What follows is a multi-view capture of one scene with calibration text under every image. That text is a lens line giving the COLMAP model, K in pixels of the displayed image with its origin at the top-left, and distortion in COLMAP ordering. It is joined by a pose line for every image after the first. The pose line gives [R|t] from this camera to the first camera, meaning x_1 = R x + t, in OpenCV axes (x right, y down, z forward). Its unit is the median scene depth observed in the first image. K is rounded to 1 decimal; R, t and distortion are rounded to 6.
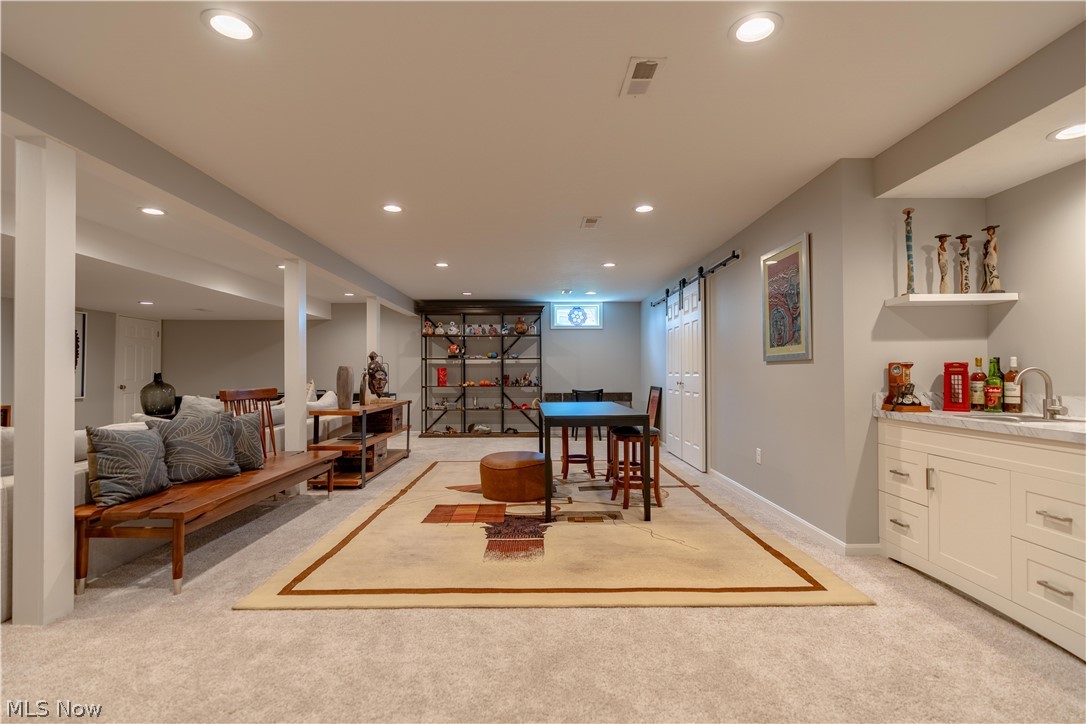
lens RADIAL K [[513.1, 0, 544.9], [0, 513.1, 365.9], [0, 0, 1]] dist [-0.005896, 0.001254]
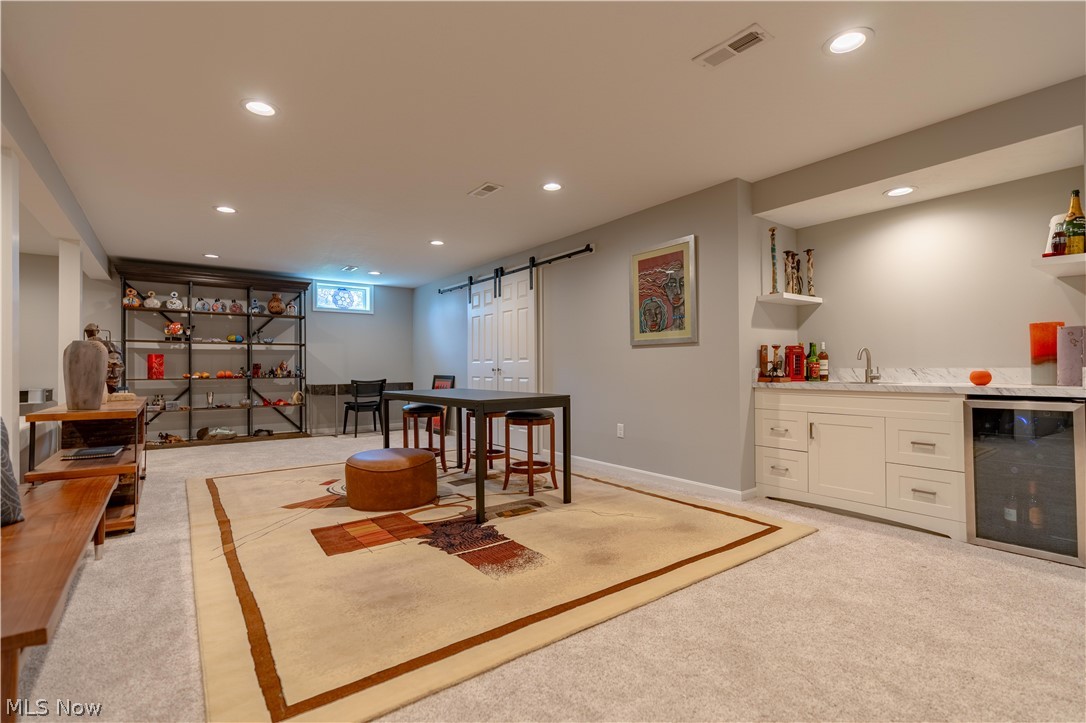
lens RADIAL K [[495.4, 0, 543.3], [0, 495.4, 361.0], [0, 0, 1]] dist [-0.007635, 0.001408]
pose [[0.807926, 0.006287, 0.589250, -0.401582], [-0.004900, 0.999980, -0.003950, 0.033415], [-0.589263, 0.000304, 0.807941, 0.258474]]
